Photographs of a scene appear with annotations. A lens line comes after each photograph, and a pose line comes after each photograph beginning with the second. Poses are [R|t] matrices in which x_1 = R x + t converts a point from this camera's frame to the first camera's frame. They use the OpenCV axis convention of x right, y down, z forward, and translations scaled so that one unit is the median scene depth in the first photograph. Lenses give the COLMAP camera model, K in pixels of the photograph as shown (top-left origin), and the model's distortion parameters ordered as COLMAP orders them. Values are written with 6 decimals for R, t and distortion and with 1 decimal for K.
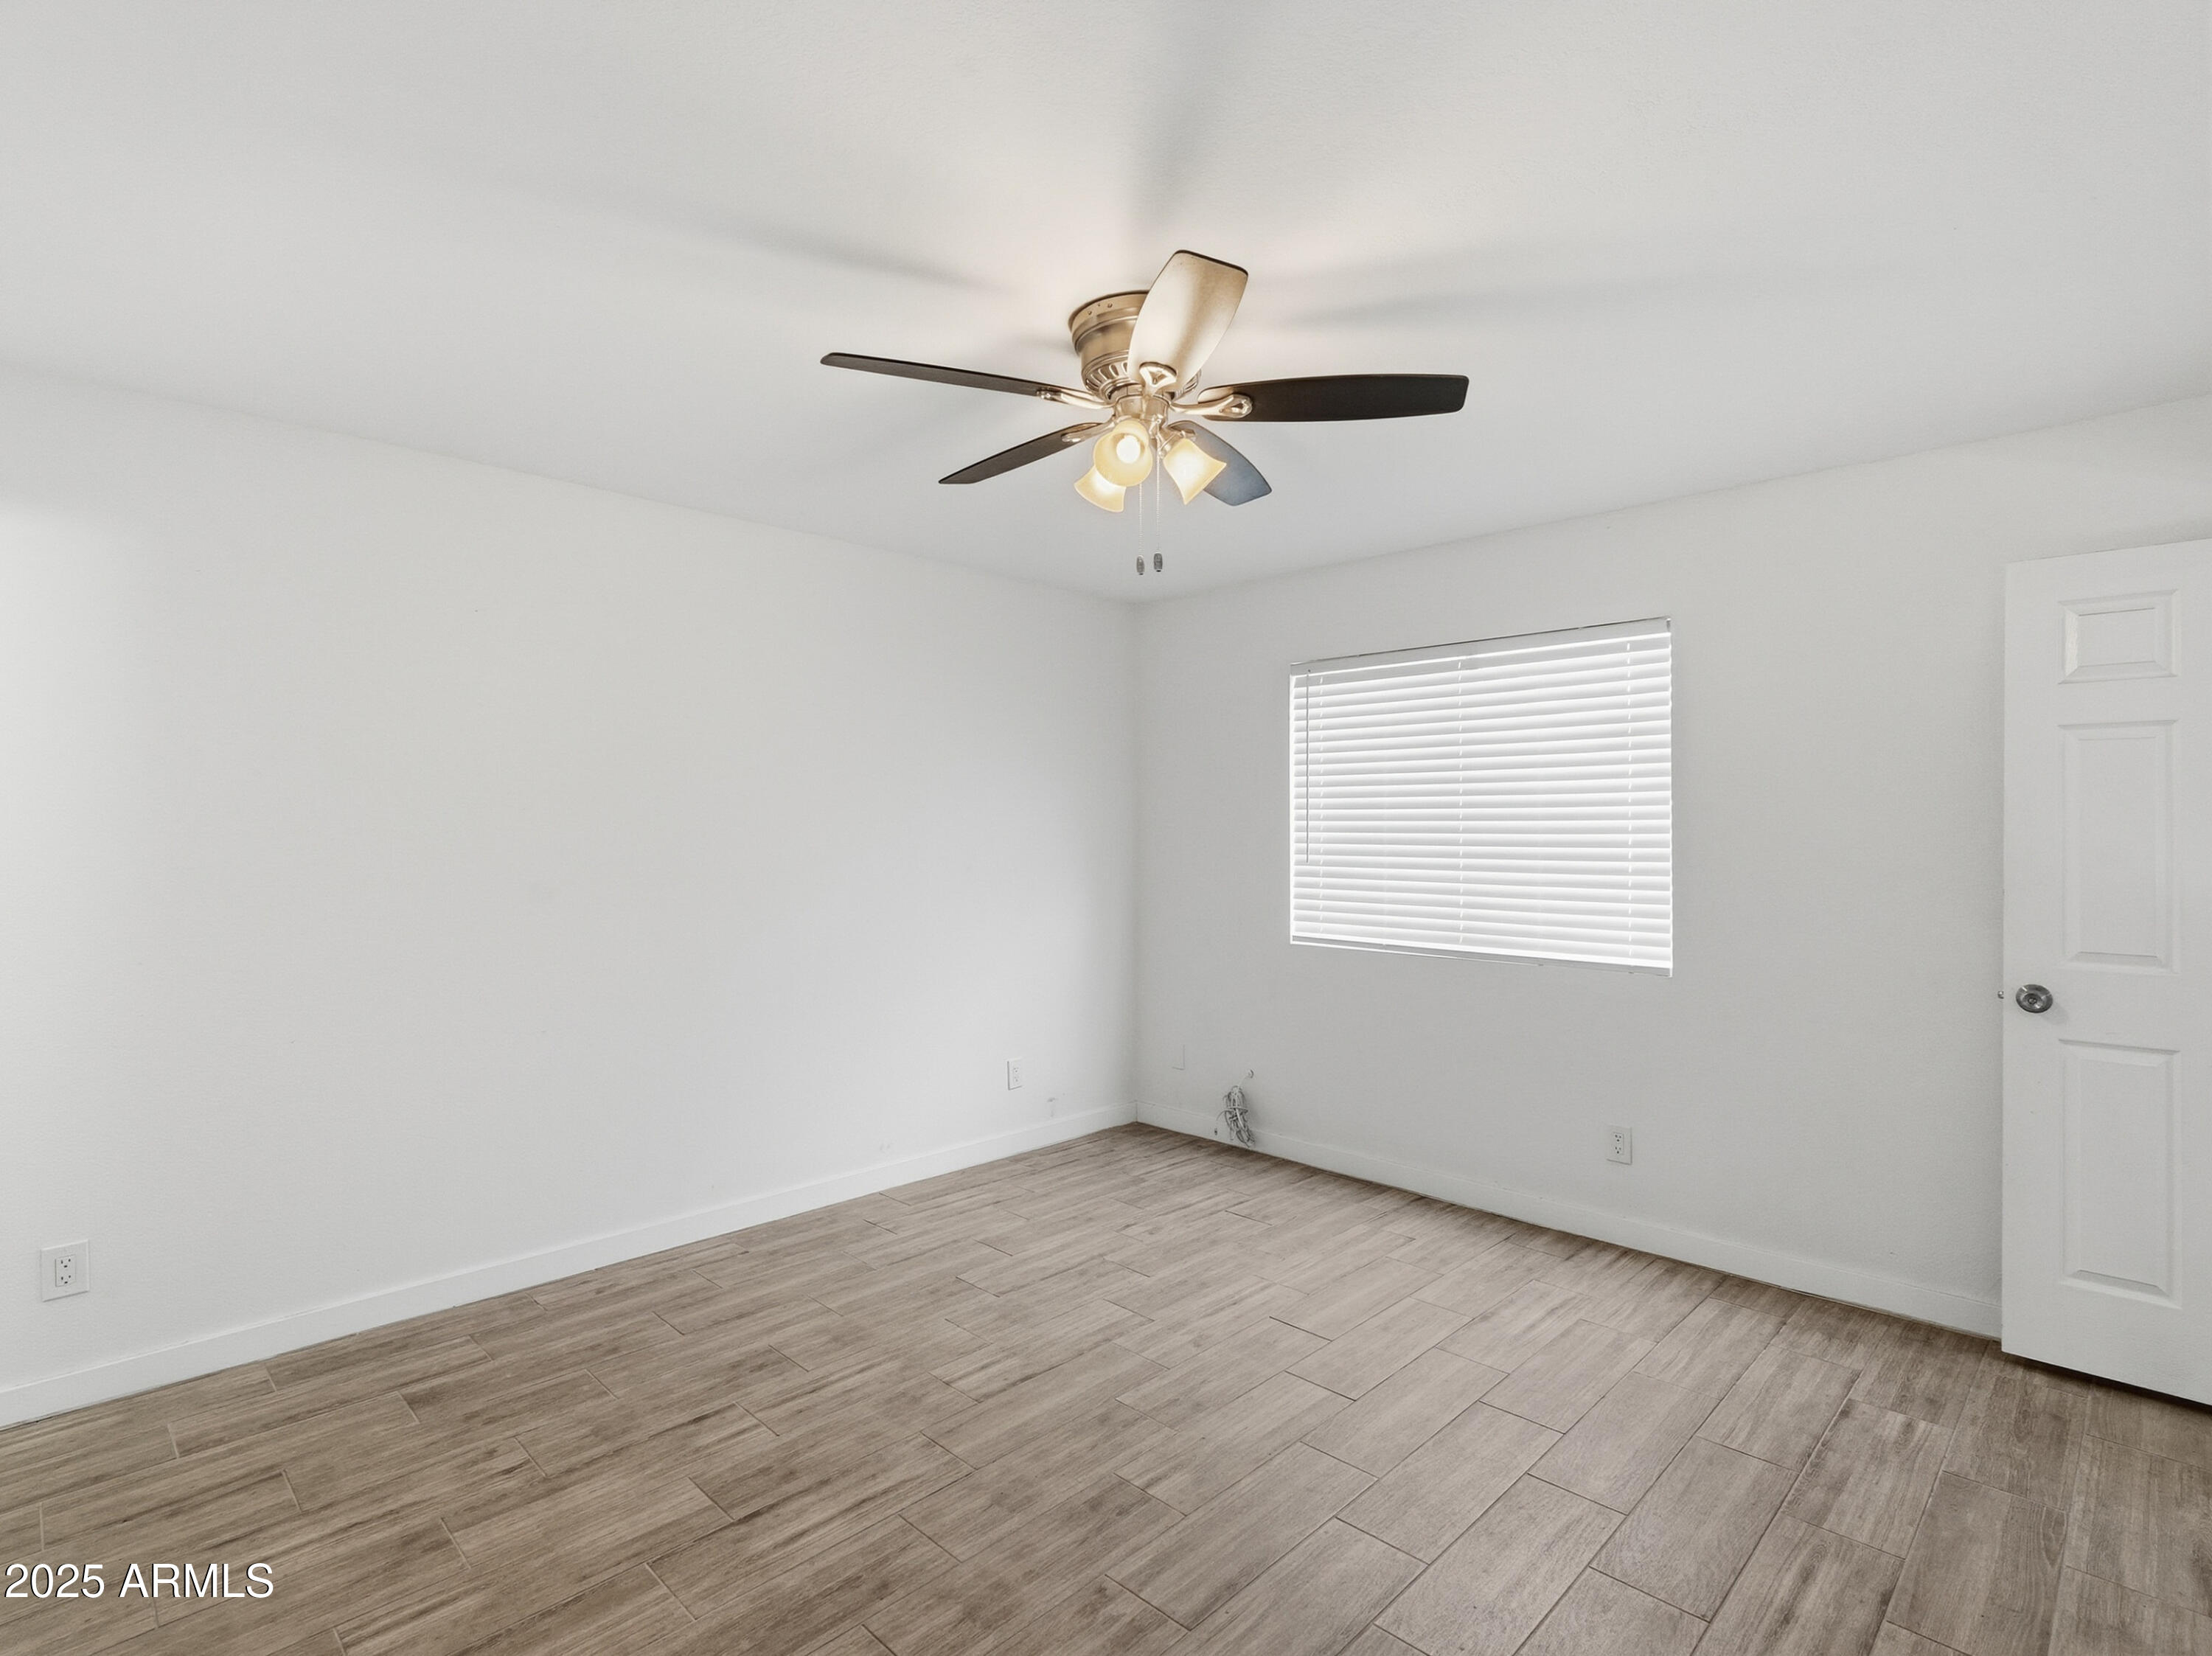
lens RADIAL K [[1101.6, 0, 1106.0], [0, 1101.6, 828.0], [0, 0, 1]] dist [0.001294, 0.000458]
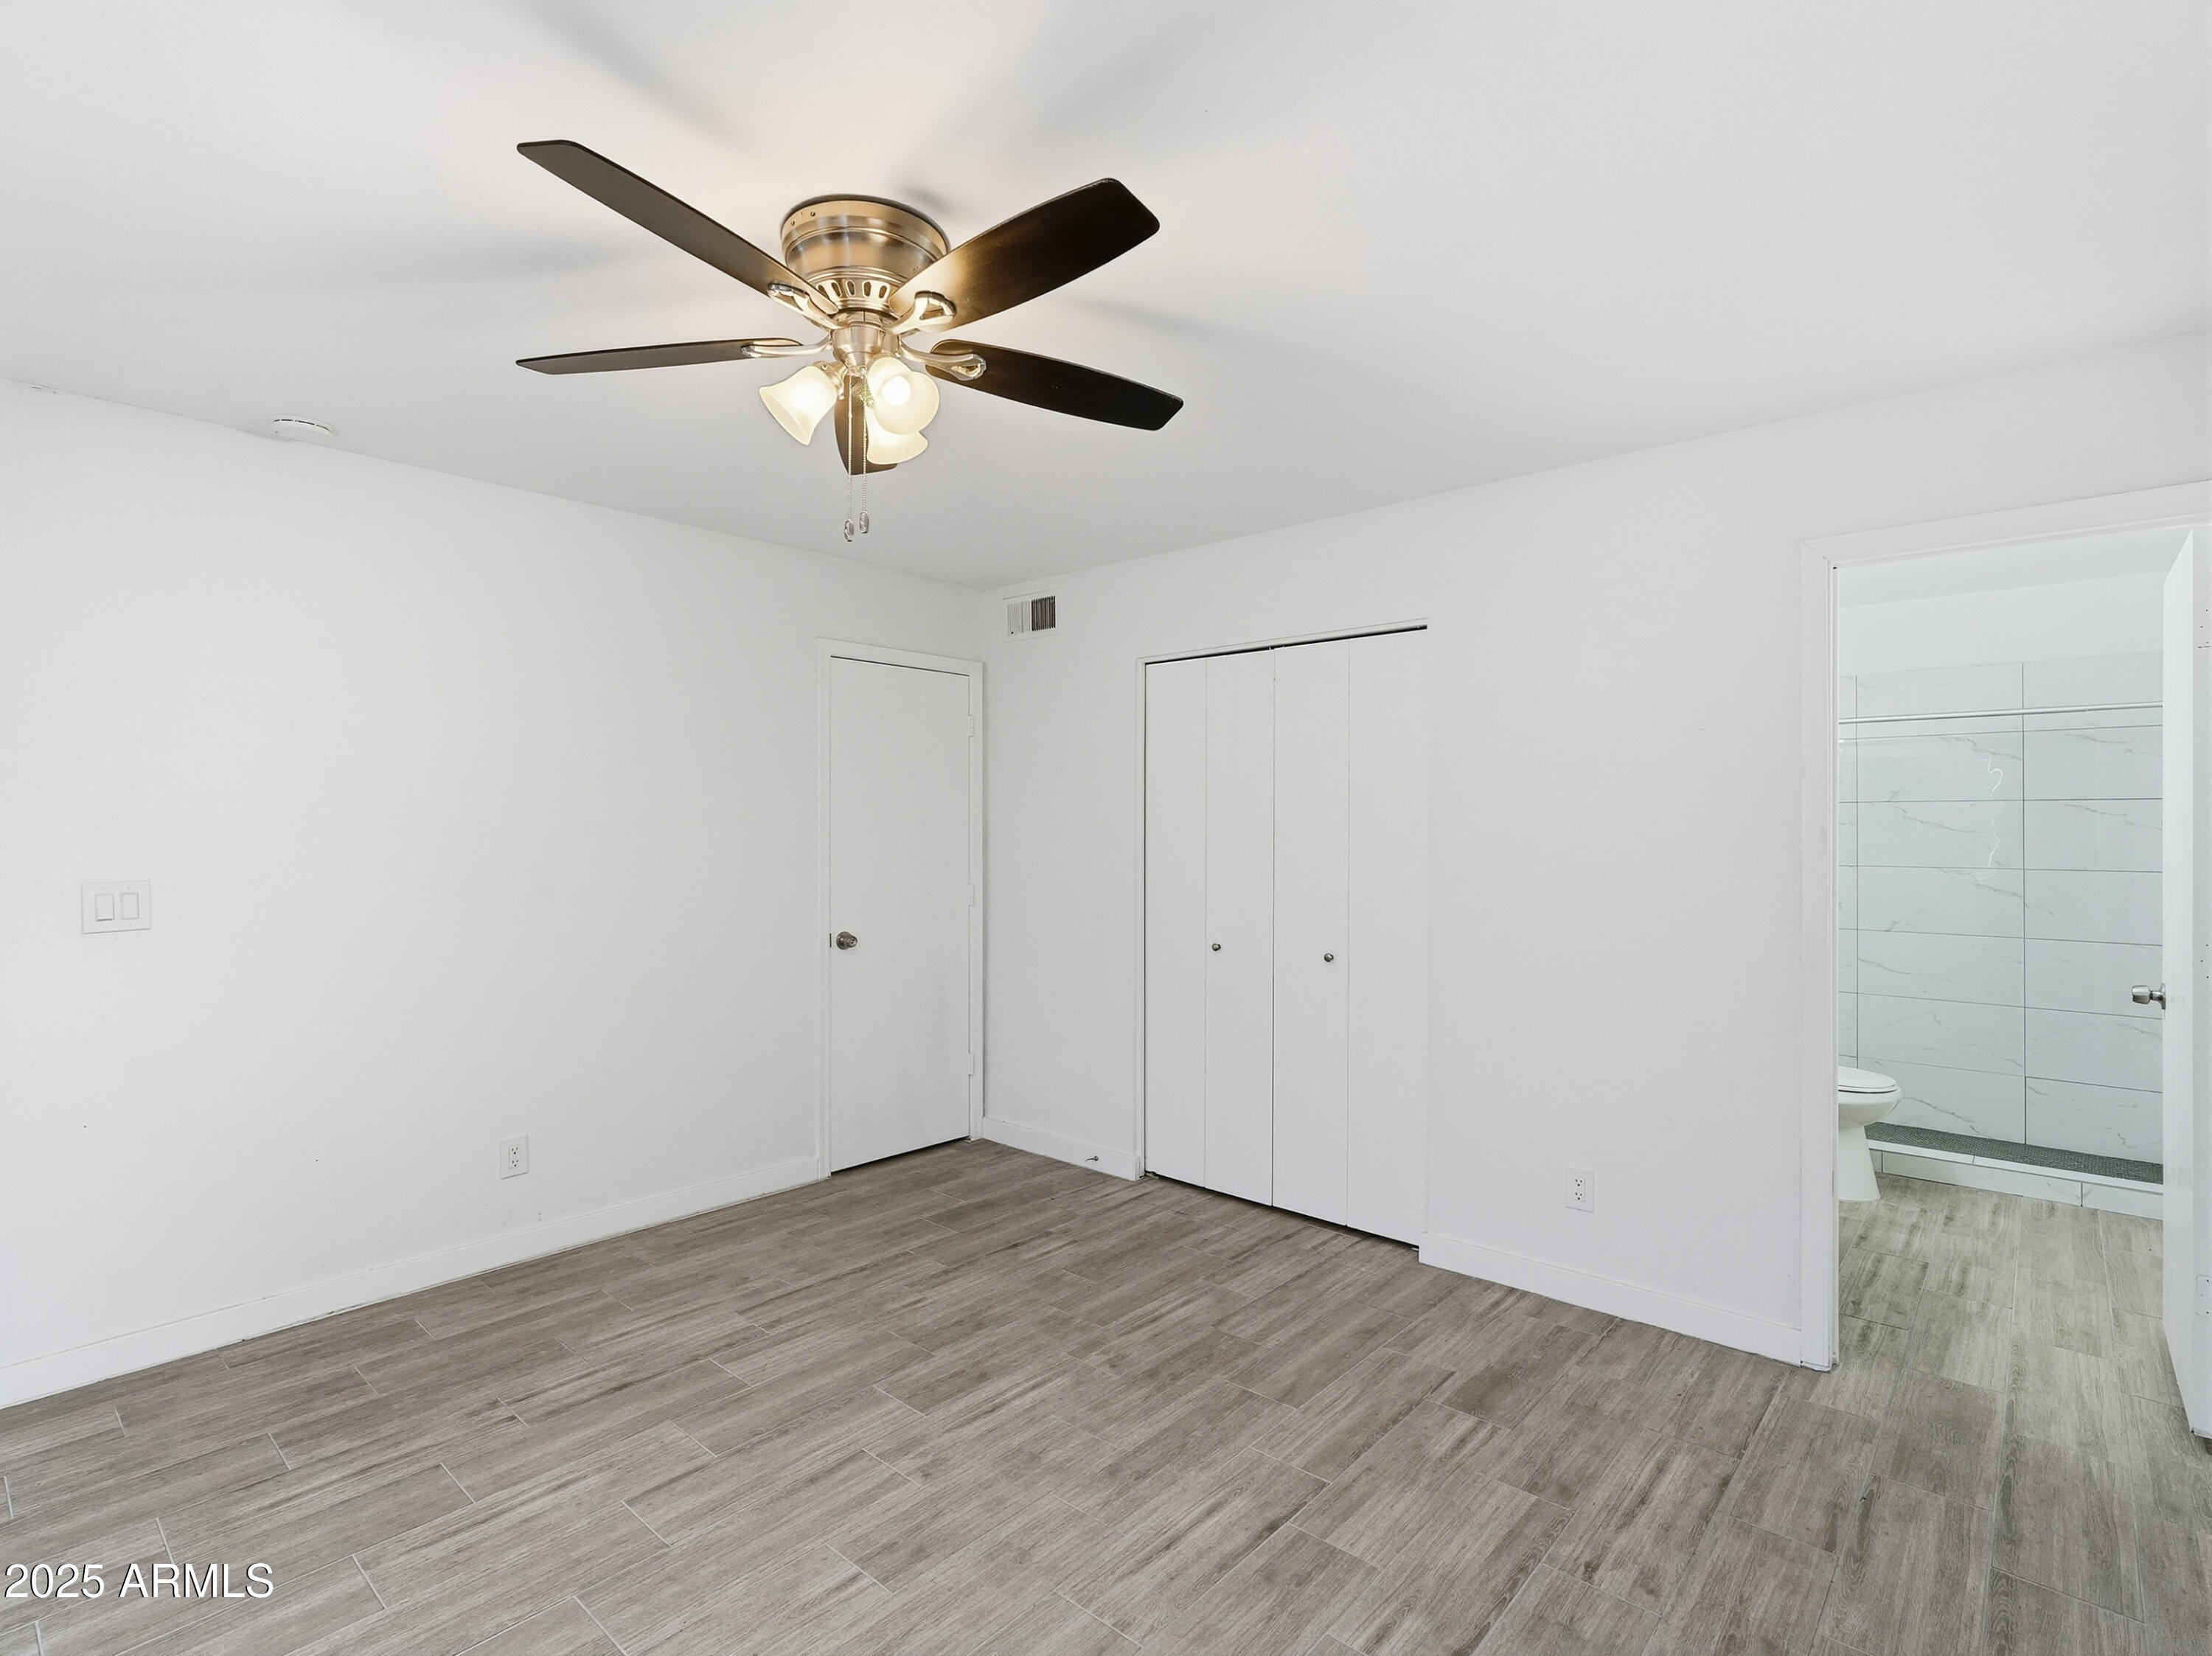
lens RADIAL K [[1101.6, 0, 1106.0], [0, 1101.6, 828.0], [0, 0, 1]] dist [0.001294, 0.000458]
pose [[-0.998636, -0.002849, -0.052130, -0.119464], [-0.002653, 0.999989, -0.003826, 0.003653], [0.052140, -0.003683, -0.998633, 1.972853]]
